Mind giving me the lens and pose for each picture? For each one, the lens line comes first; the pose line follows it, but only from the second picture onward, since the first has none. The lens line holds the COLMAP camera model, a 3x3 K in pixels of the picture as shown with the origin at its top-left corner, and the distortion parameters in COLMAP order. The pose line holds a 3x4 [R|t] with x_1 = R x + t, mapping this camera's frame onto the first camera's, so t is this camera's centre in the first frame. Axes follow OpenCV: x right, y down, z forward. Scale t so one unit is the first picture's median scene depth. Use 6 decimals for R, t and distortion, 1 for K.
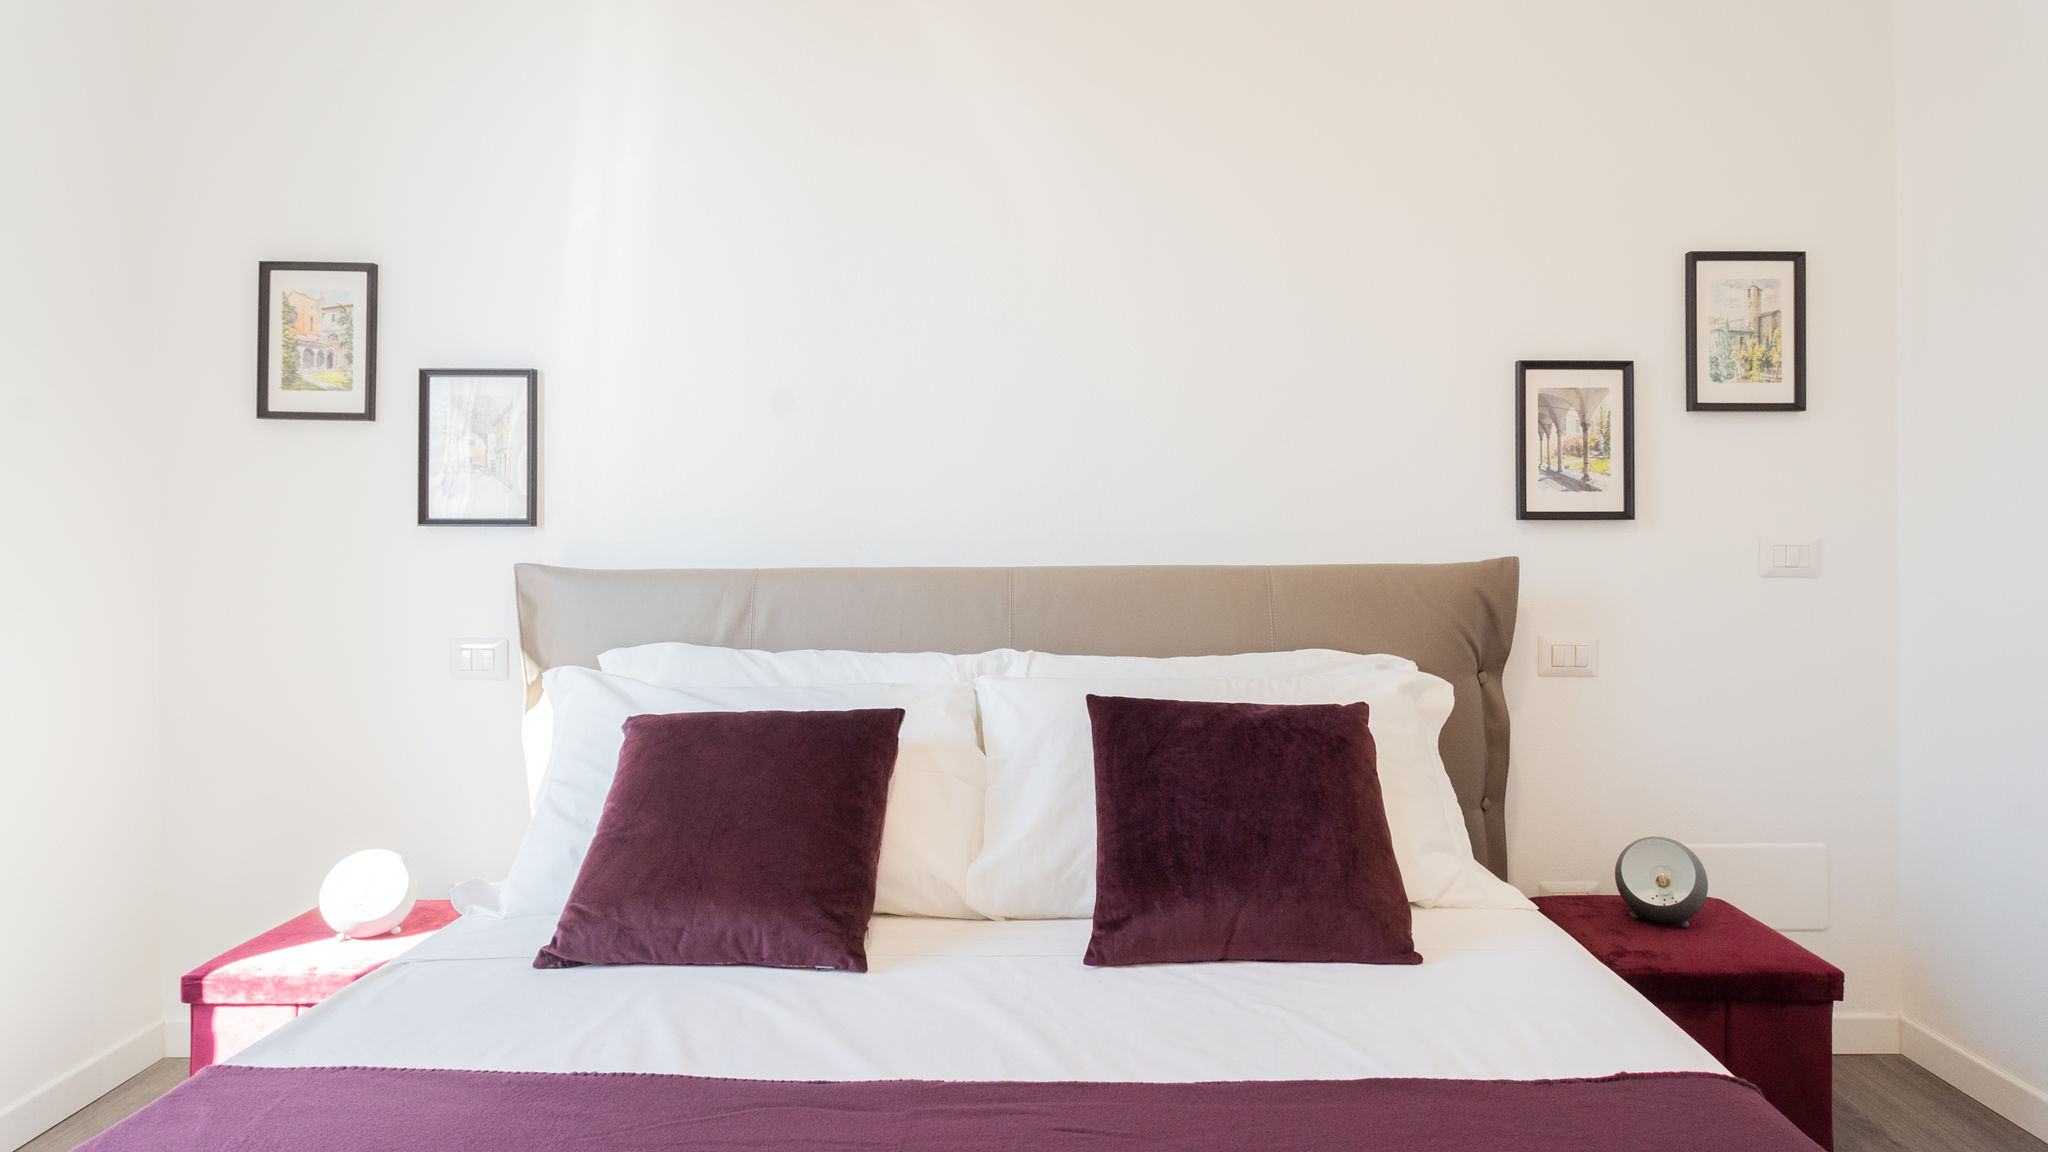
lens RADIAL K [[1138.8, 0, 1024.4], [0, 1138.8, 516.6], [0, 0, 1]] dist [-0.006151, -0.000639]
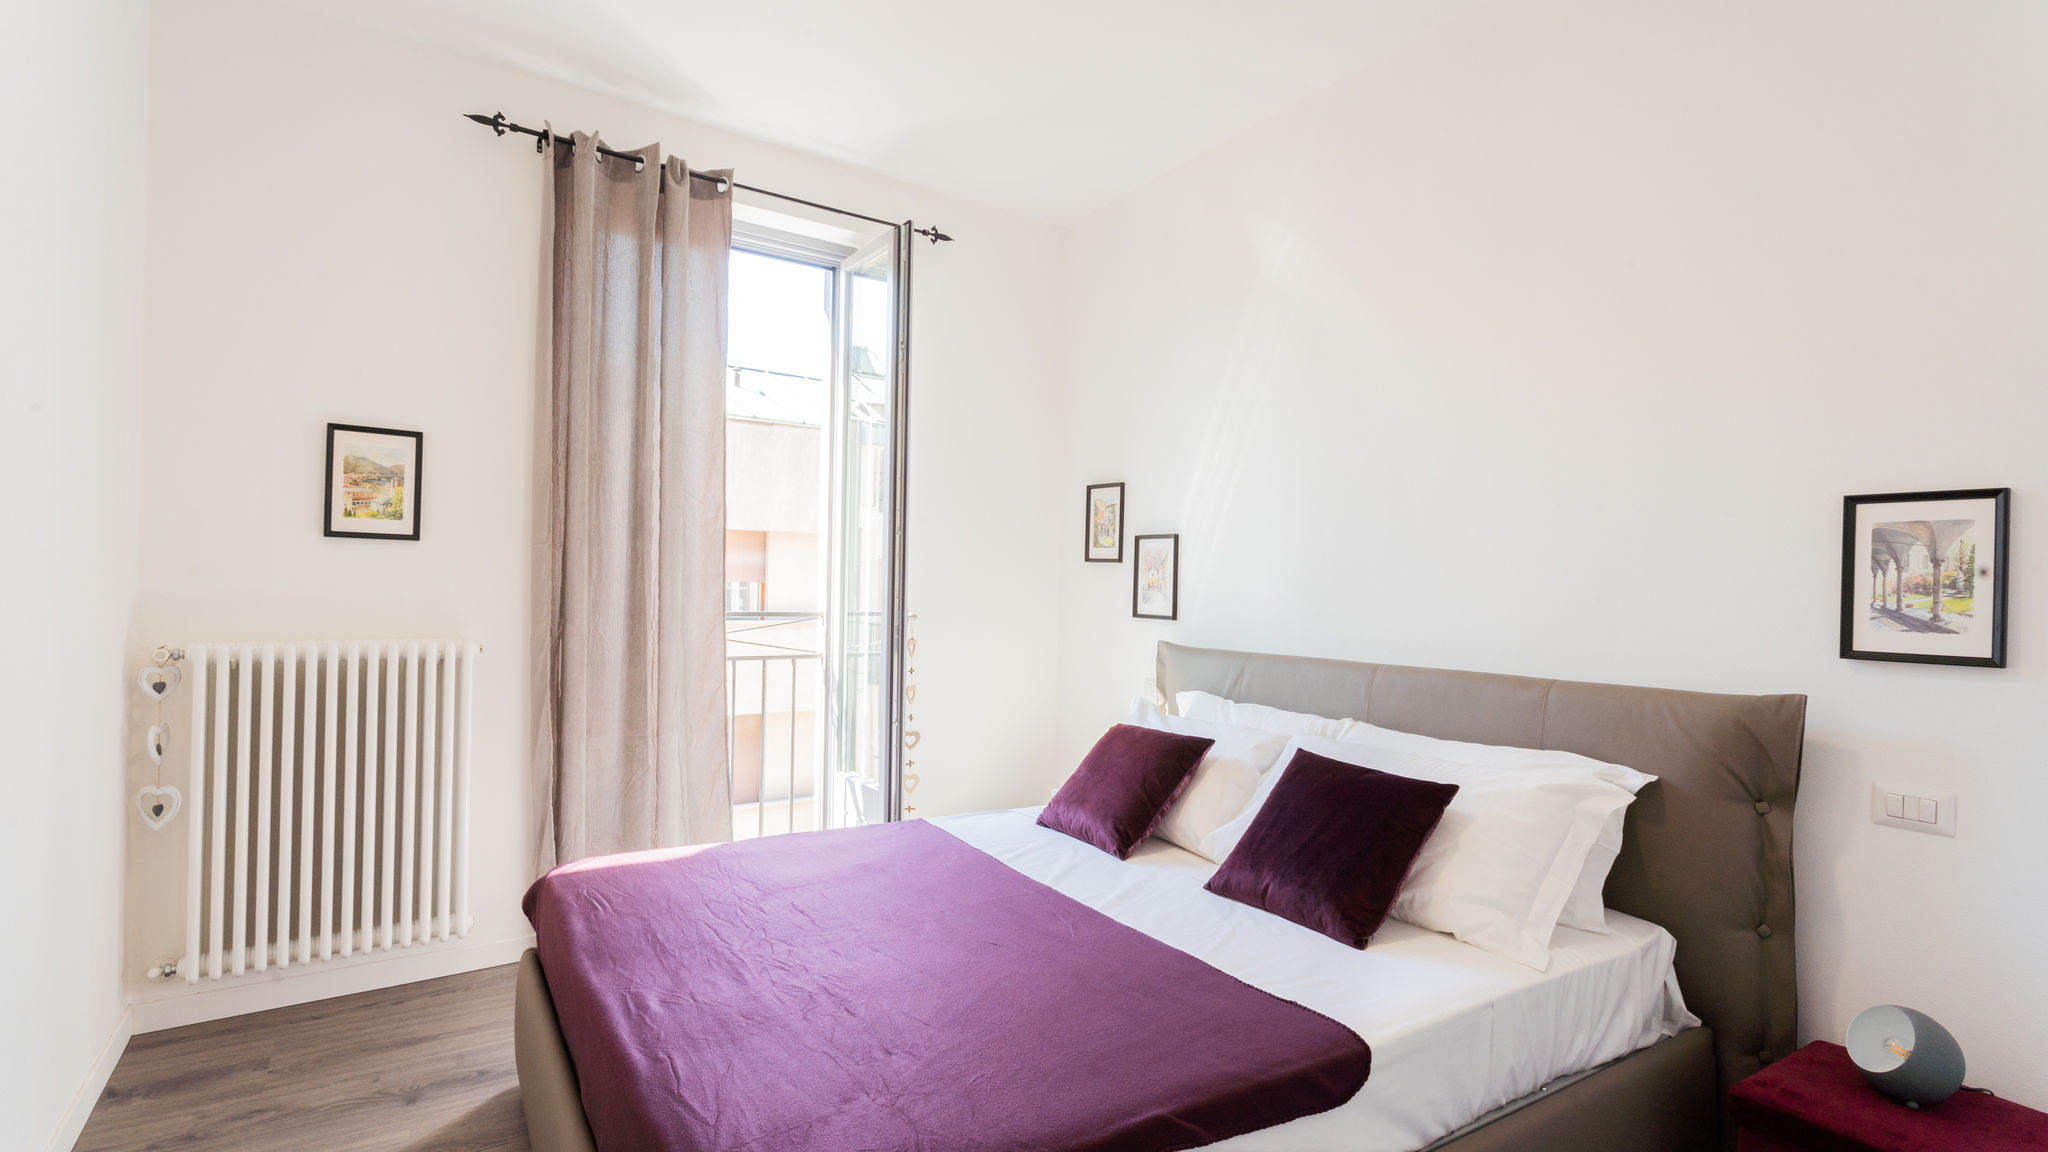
lens RADIAL K [[944.3, 0, 1014.3], [0, 944.3, 579.0], [0, 0, 1]] dist [0.000294, 0.000294]
pose [[0.547432, 0.005983, -0.836829, 0.724752], [-0.013270, 0.999911, -0.001532, -0.054831], [0.836745, 0.011943, 0.547463, -0.043009]]
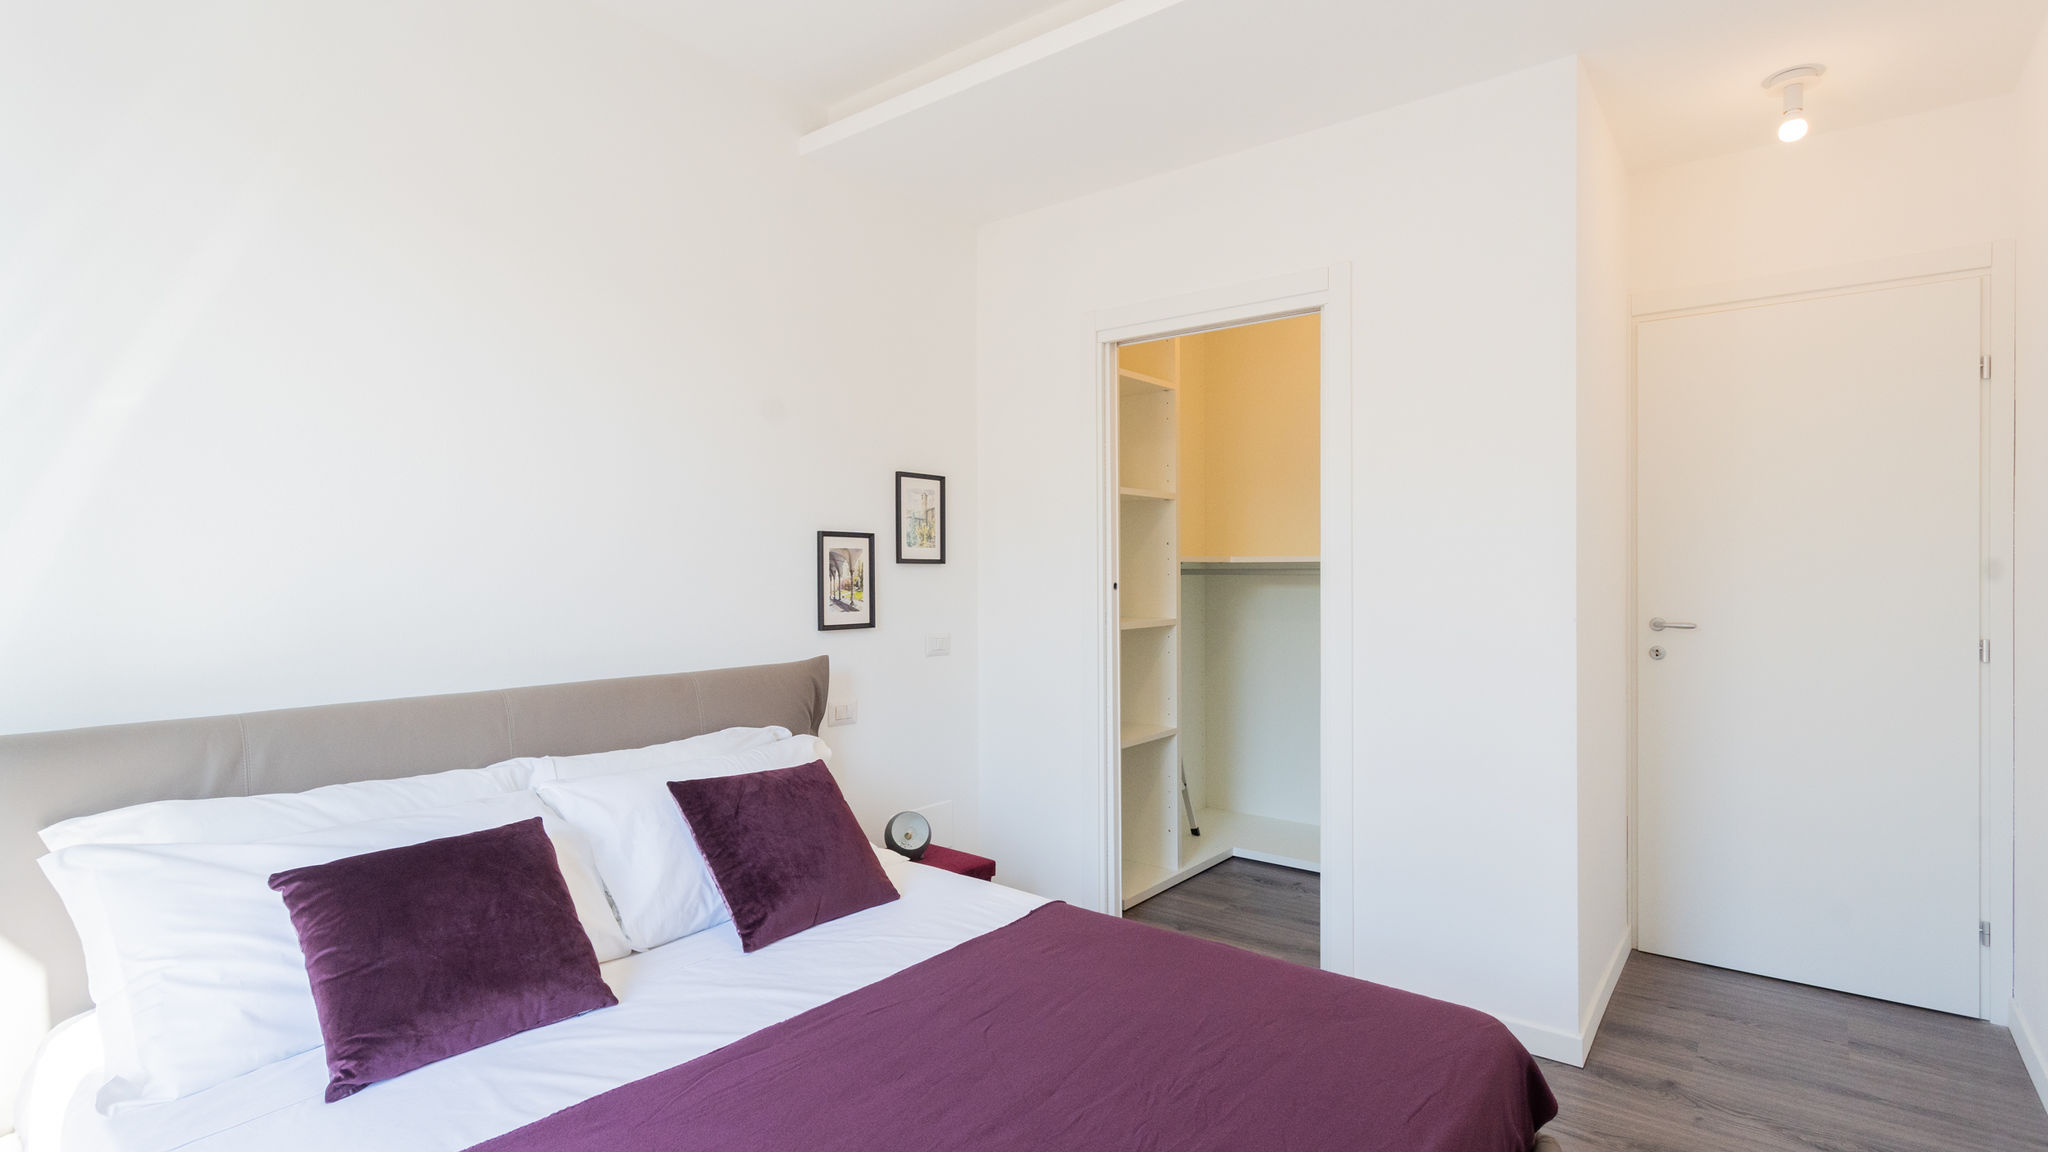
lens RADIAL K [[1010.3, 0, 1010.4], [0, 1010.3, 582.3], [0, 0, 1]] dist [0.001060, 0.000328]
pose [[0.625903, -0.009255, 0.779846, -0.503272], [-0.003334, 0.999889, 0.014542, -0.086574], [-0.779894, -0.011702, 0.625802, -0.094053]]
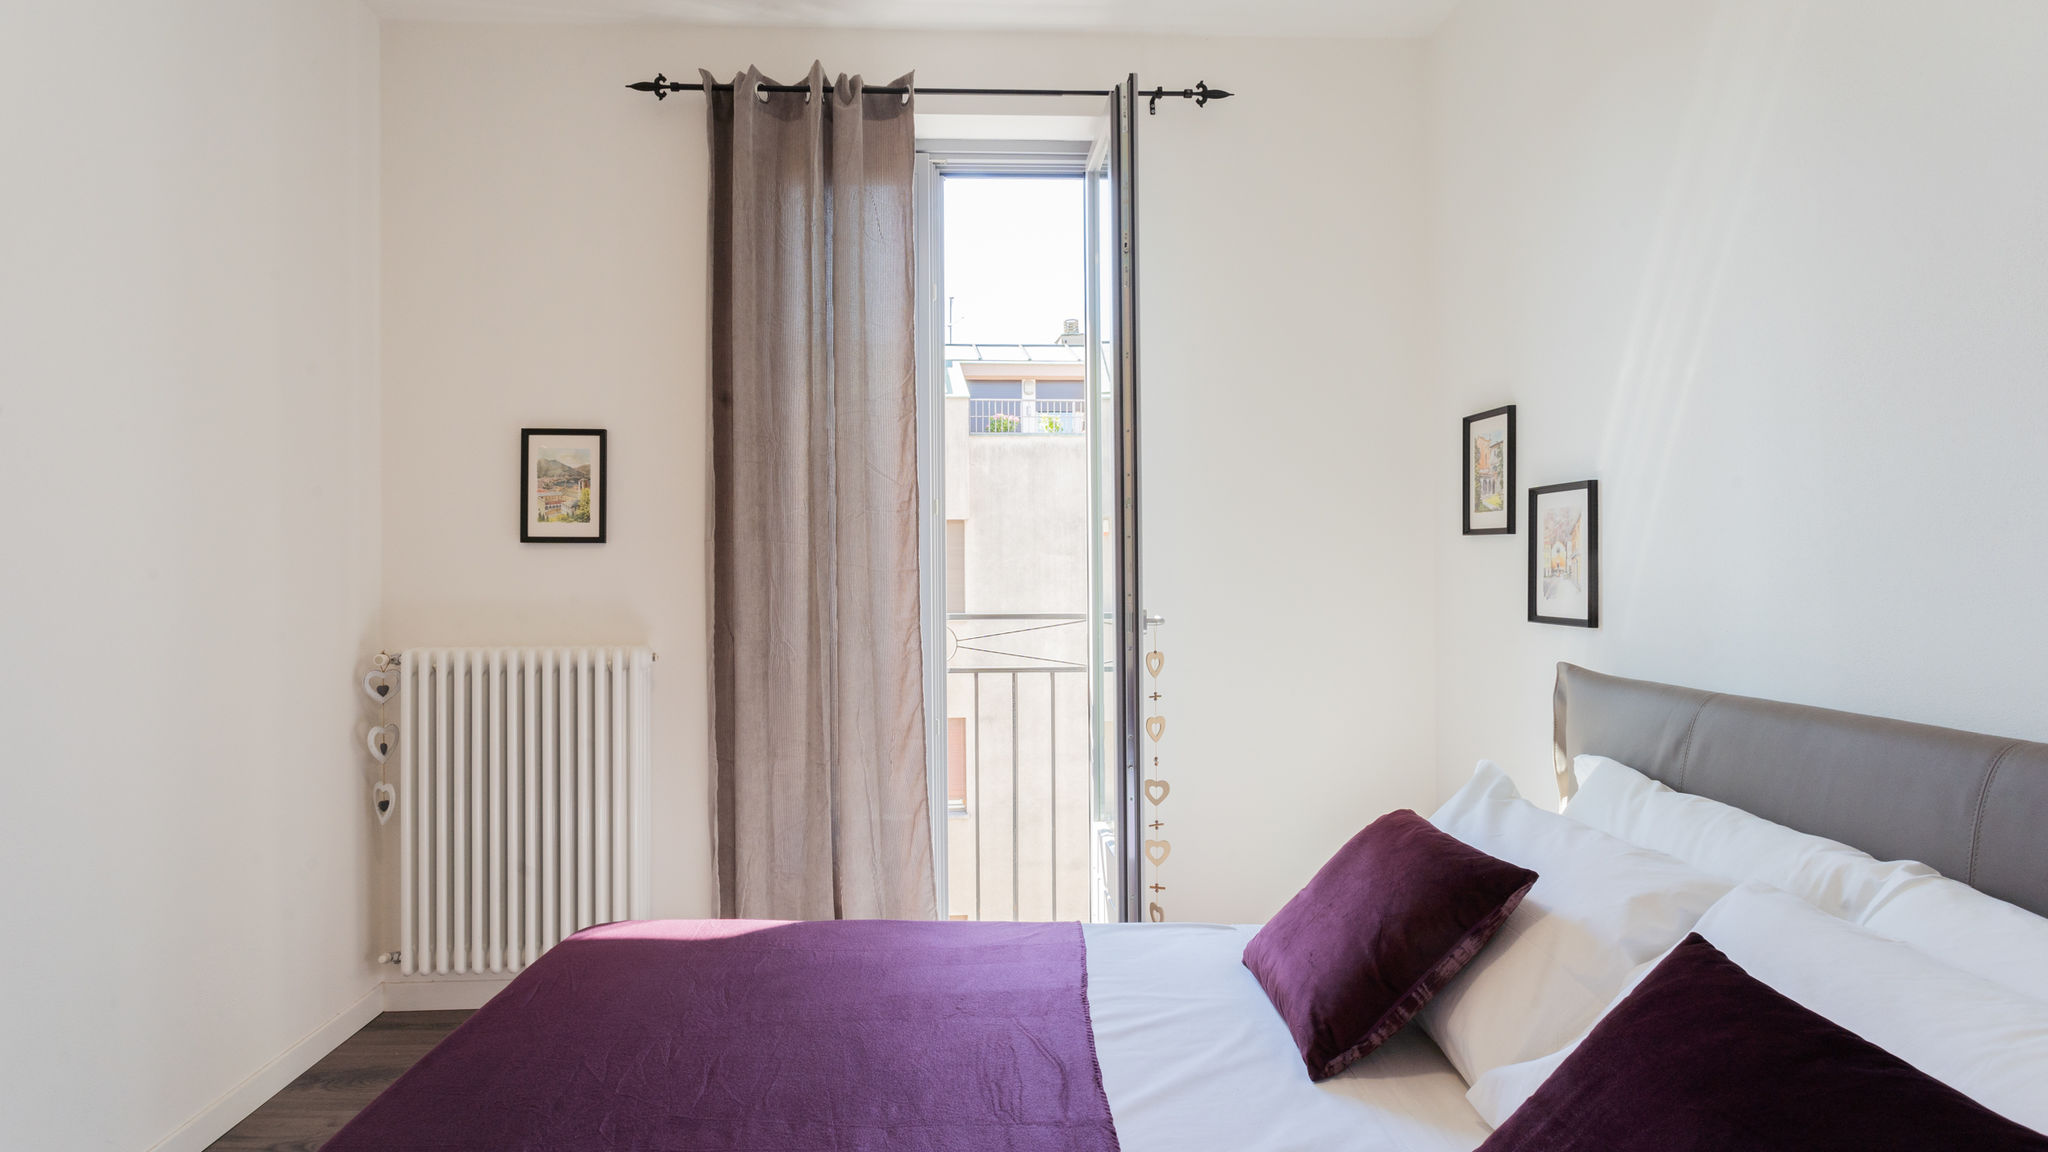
lens RADIAL K [[984.7, 0, 973.6], [0, 984.7, 570.9], [0, 0, 1]] dist [0.001171, 0.000172]
pose [[0.019209, -0.002564, -0.999812, 0.500472], [0.012963, 0.999913, -0.002315, -0.052669], [0.999731, -0.012916, 0.019240, 0.426283]]
